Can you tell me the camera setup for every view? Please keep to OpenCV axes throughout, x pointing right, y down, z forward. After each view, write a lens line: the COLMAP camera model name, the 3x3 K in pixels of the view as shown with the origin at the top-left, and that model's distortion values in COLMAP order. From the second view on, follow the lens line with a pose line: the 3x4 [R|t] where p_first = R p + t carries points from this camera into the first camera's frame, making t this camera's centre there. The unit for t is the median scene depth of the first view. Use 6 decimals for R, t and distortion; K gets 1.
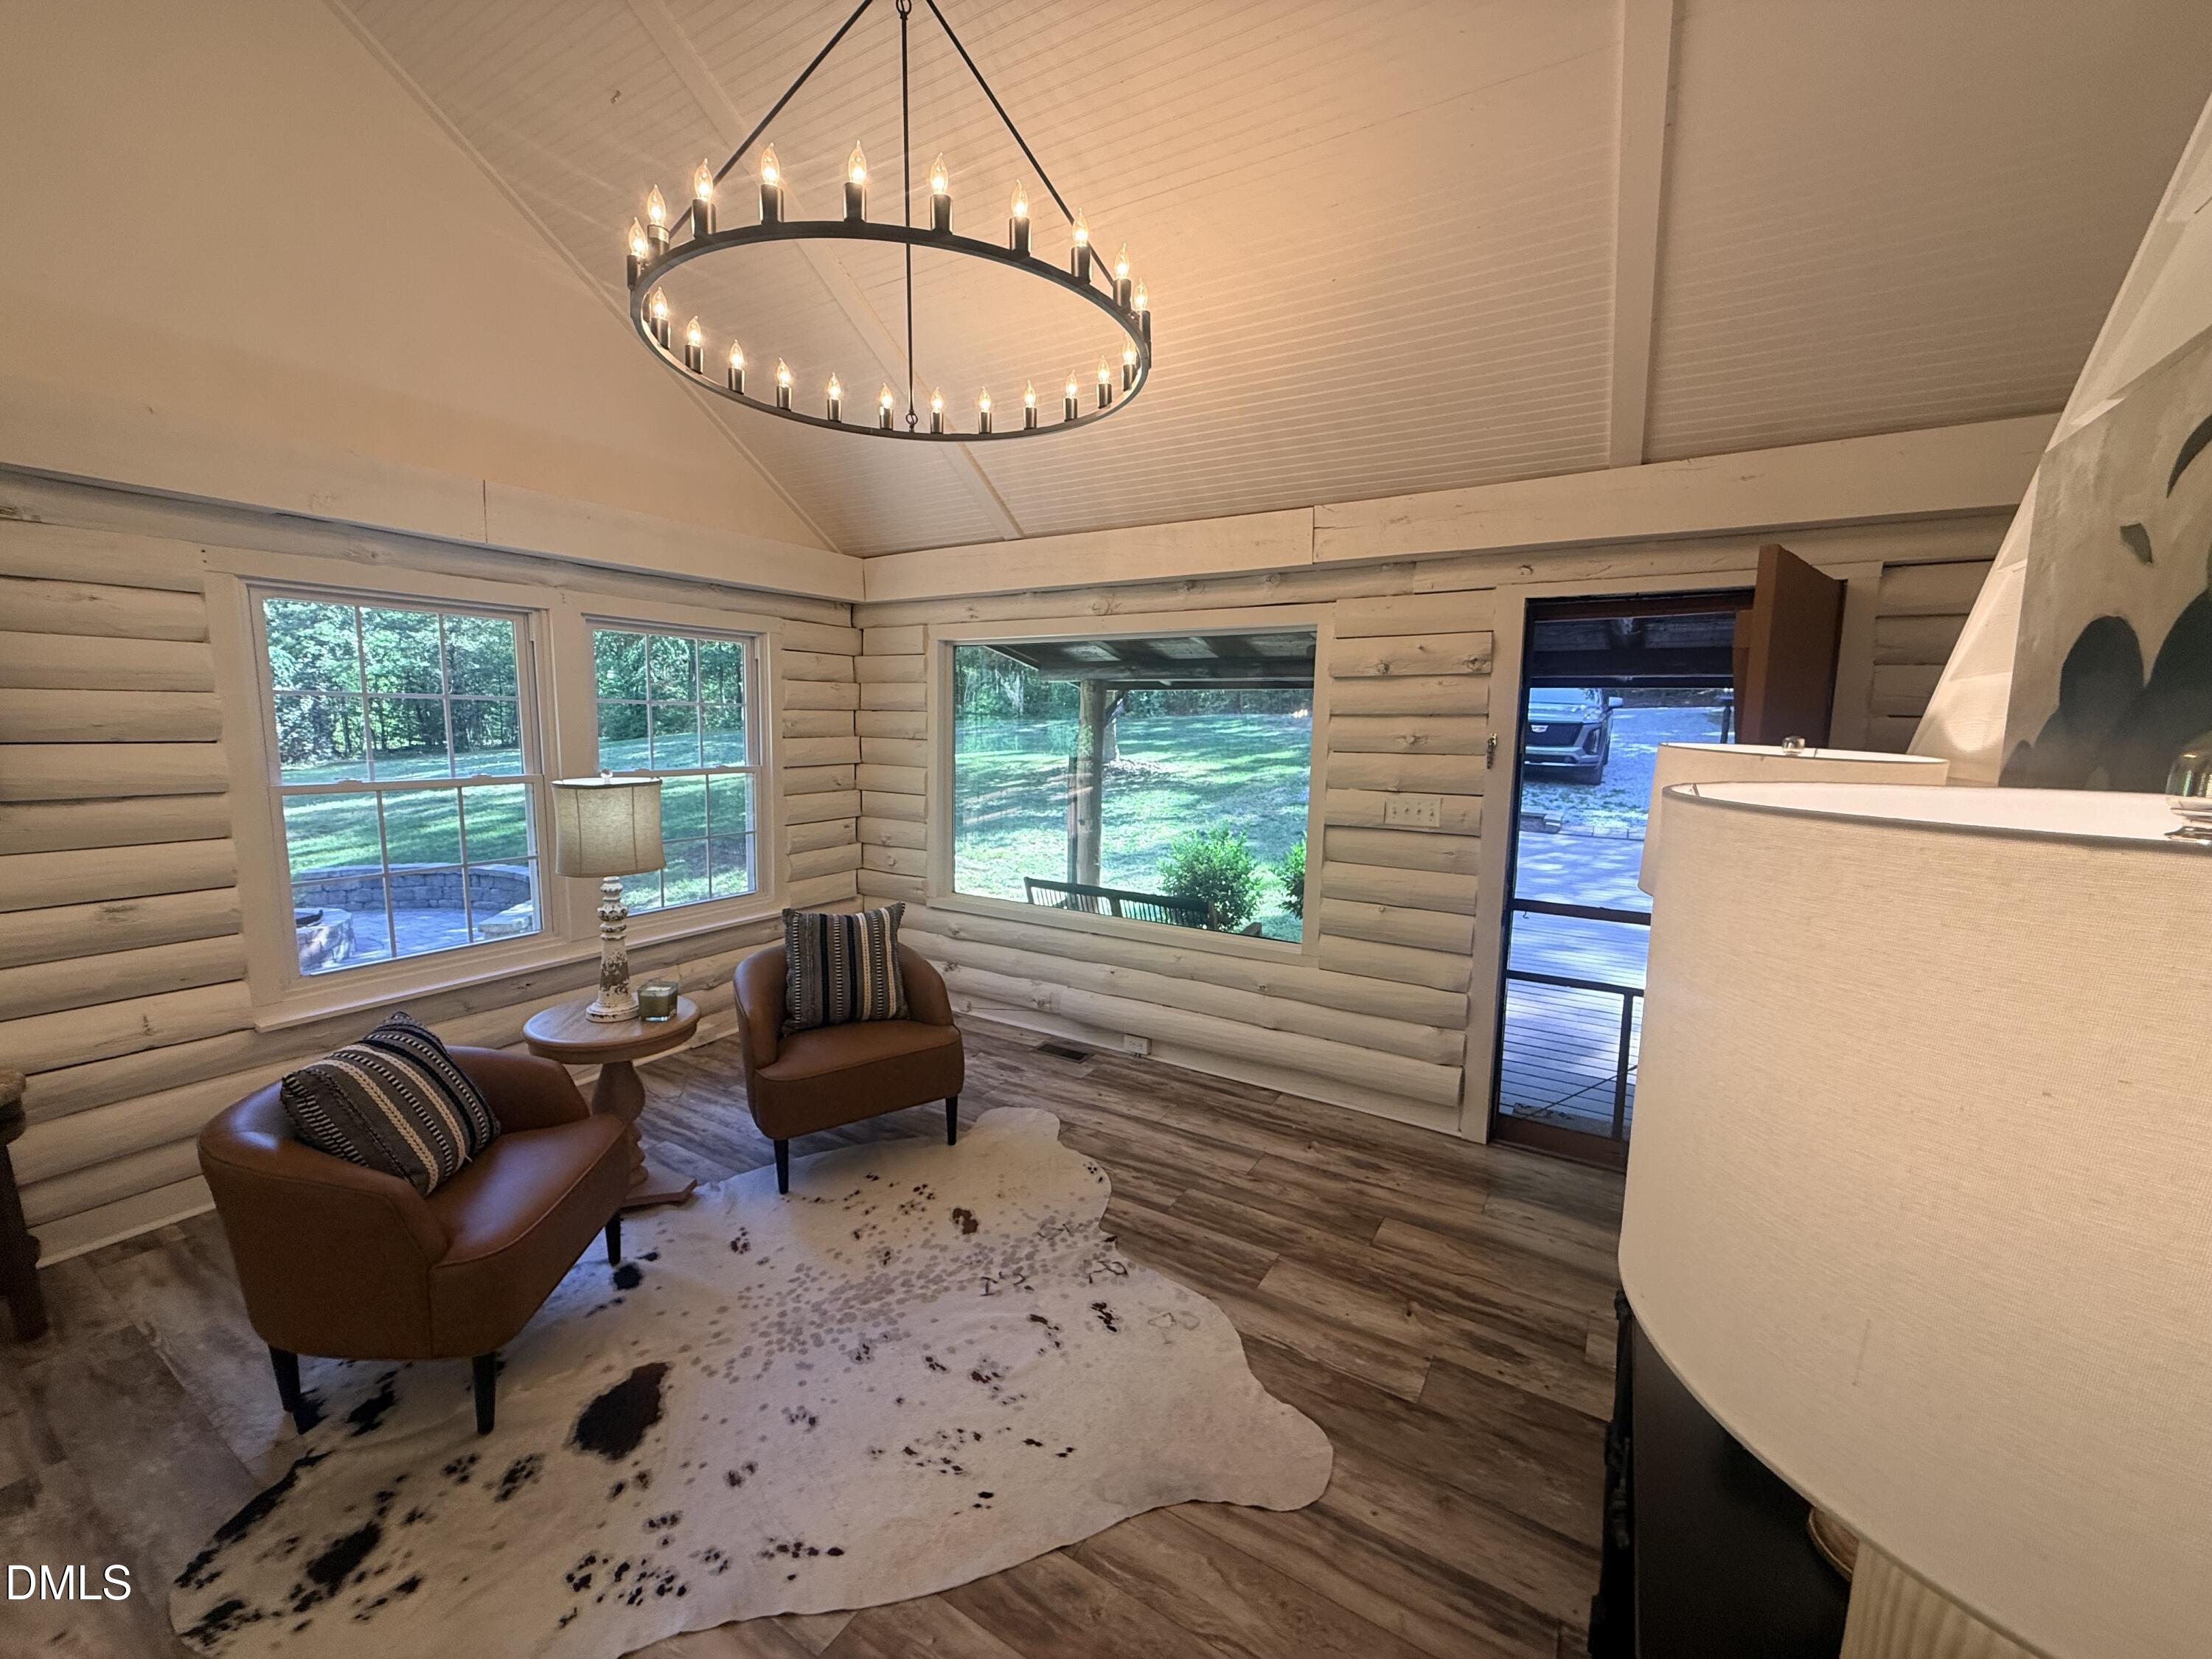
lens RADIAL K [[877.4, 0, 1099.9], [0, 877.4, 831.1], [0, 0, 1]] dist [-0.000053, 0.000030]
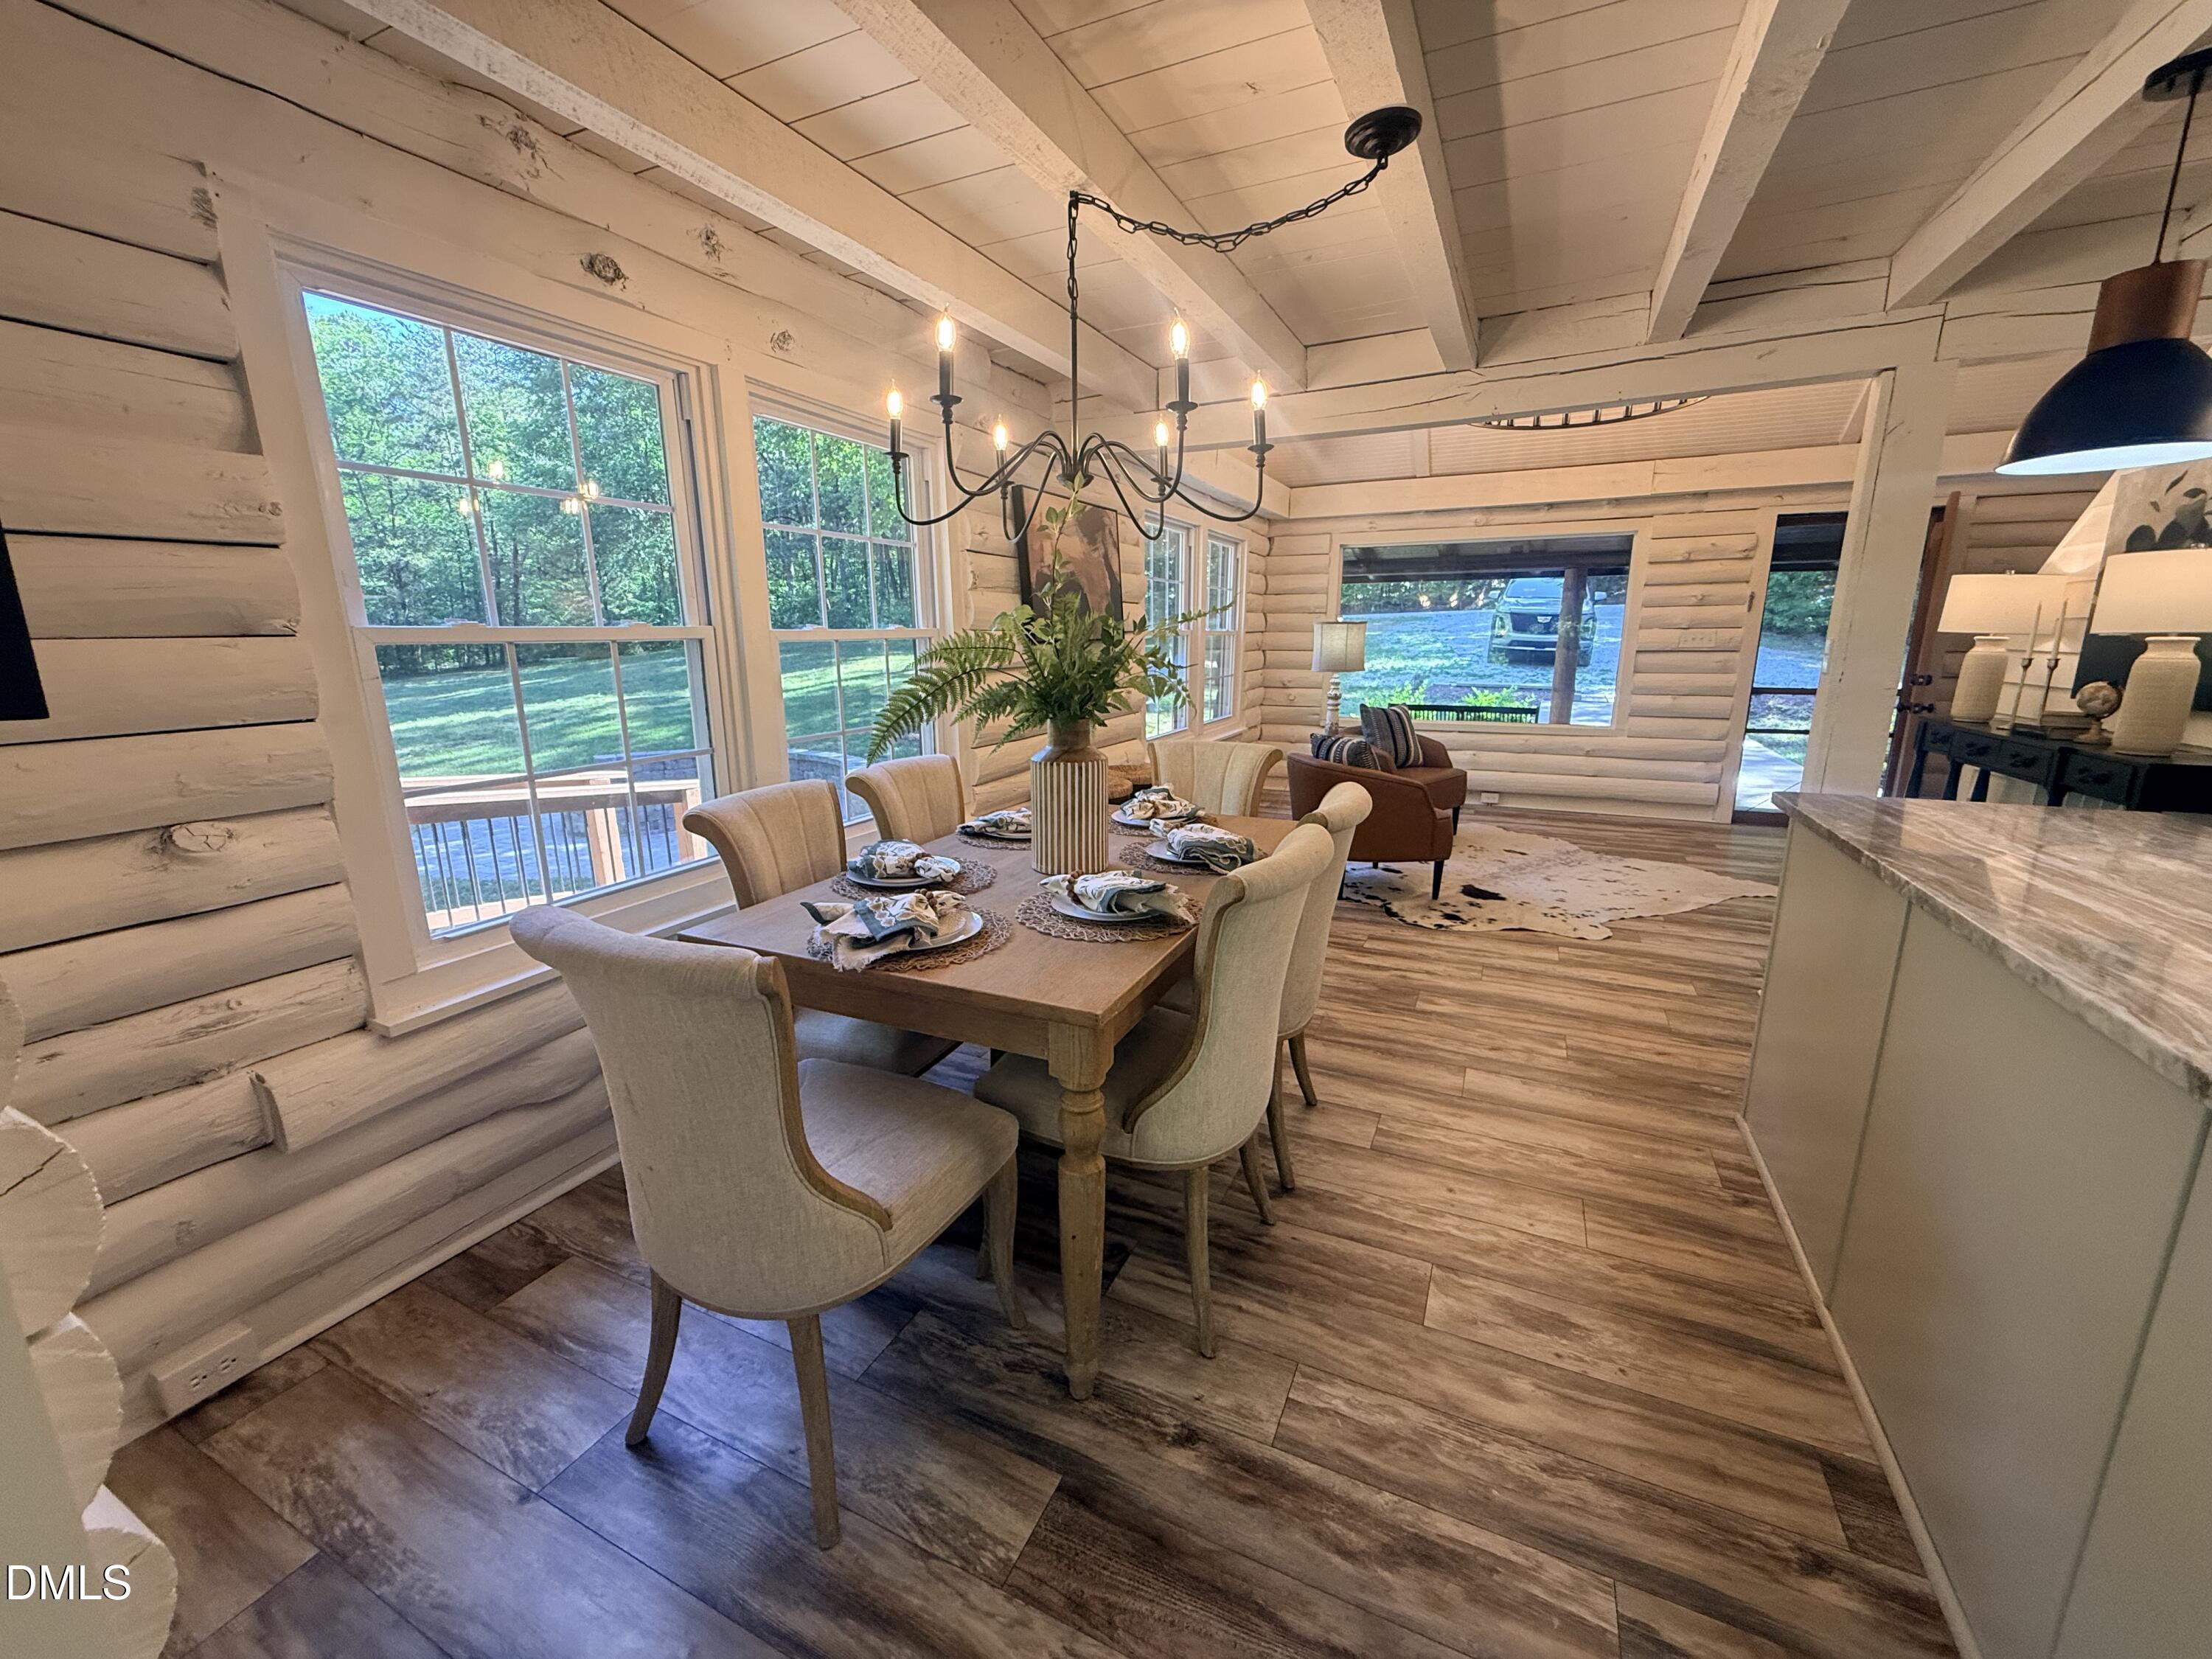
lens RADIAL K [[877.4, 0, 1095.6], [0, 877.4, 829.3], [0, 0, 1]] dist [-0.000053, 0.000030]
pose [[0.994620, -0.042247, 0.094584, -1.364538], [0.033285, 0.994977, 0.094408, 0.200209], [-0.098097, -0.090752, 0.991030, -0.880110]]
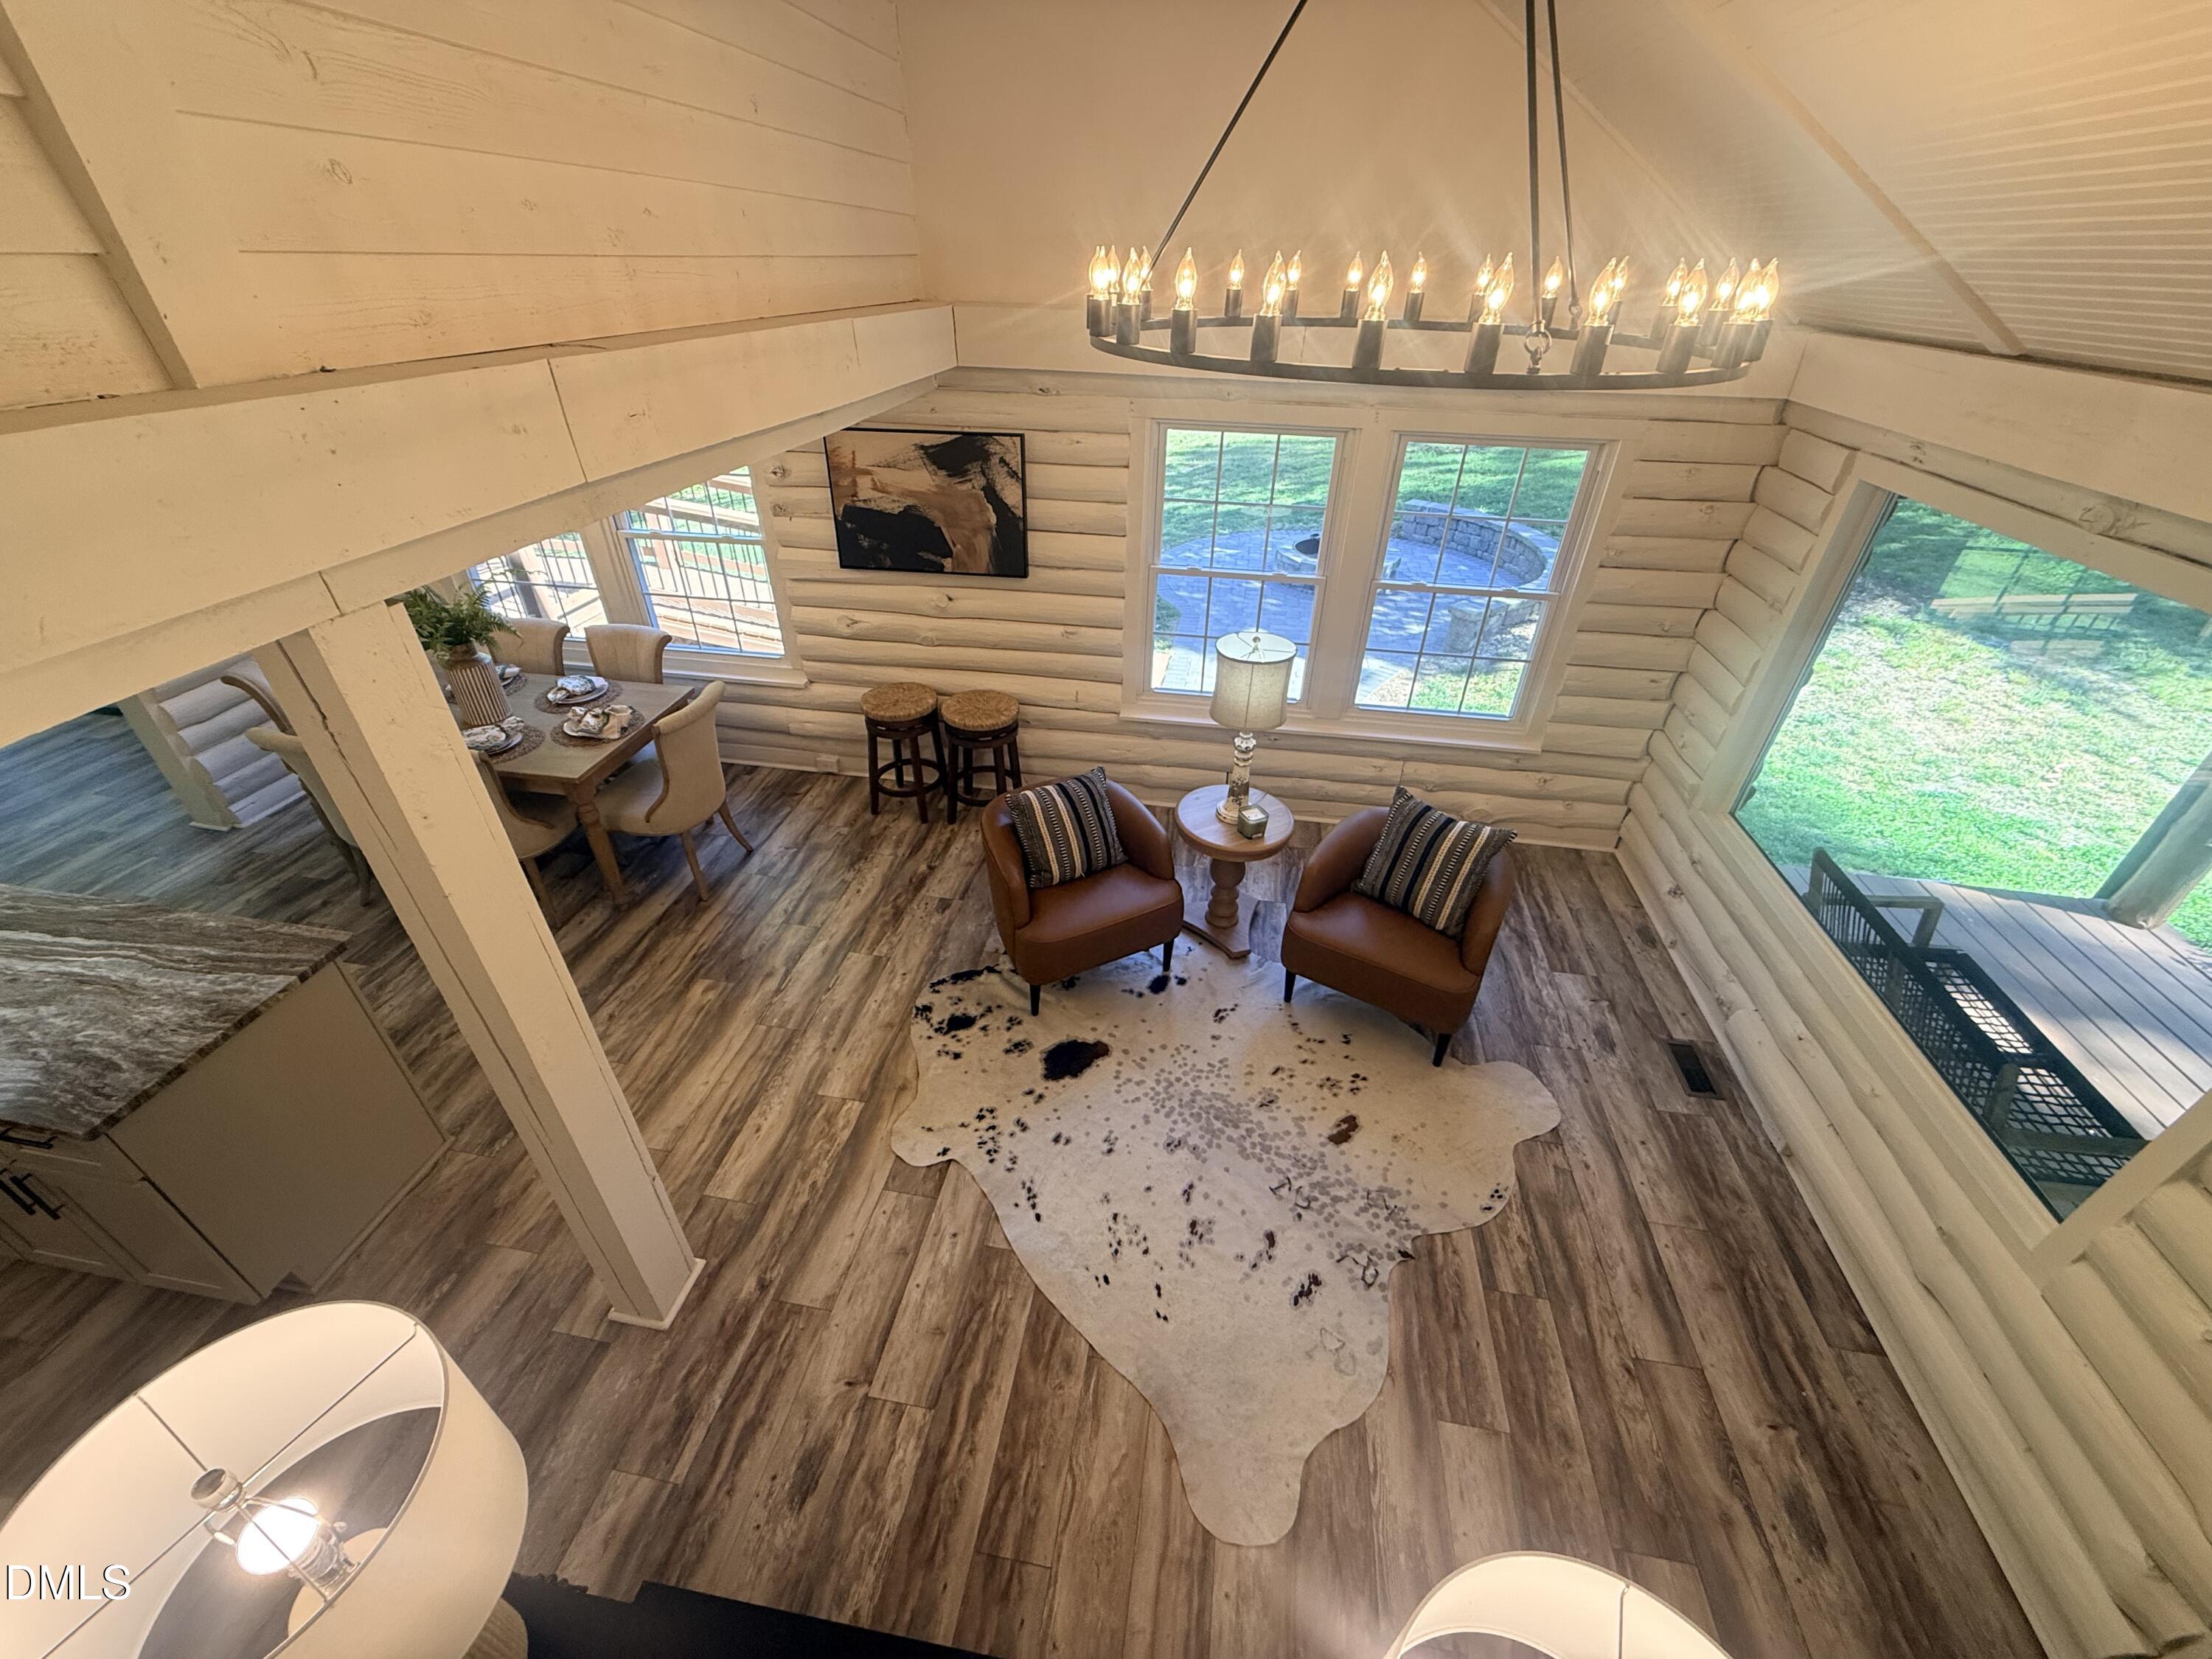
lens RADIAL K [[877.4, 0, 1099.6], [0, 877.4, 828.4], [0, 0, 1]] dist [-0.000053, 0.000030]
pose [[0.373019, 0.505904, -0.777765, 0.446559], [-0.125586, 0.858084, 0.497916, -0.445394], [0.919285, -0.088056, 0.383616, 0.347863]]
